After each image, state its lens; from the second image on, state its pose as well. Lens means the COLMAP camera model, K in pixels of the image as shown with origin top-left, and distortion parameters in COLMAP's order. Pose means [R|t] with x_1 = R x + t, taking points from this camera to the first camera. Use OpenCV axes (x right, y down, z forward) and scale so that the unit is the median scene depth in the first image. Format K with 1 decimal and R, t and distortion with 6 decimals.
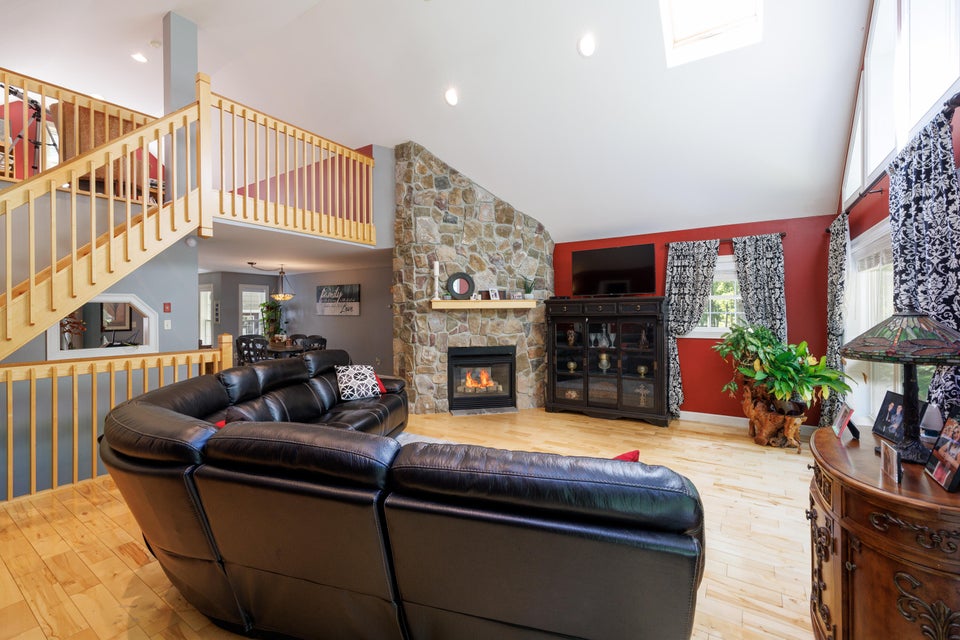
lens RADIAL K [[422.5, 0, 486.4], [0, 422.5, 311.8], [0, 0, 1]] dist [-0.000255, -0.000112]
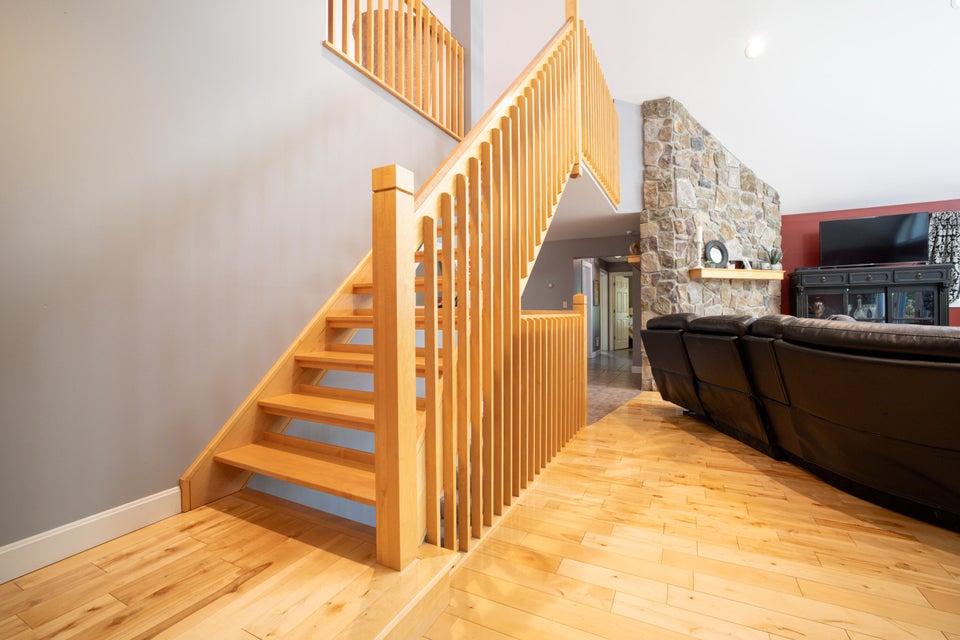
lens RADIAL K [[422.5, 0, 476.9], [0, 422.5, 314.2], [0, 0, 1]] dist [-0.000255, -0.000112]
pose [[0.990476, 0.000610, 0.137686, -0.712815], [0.000606, 0.999961, -0.008790, 0.078980], [-0.137686, 0.008790, 0.990437, 0.145691]]
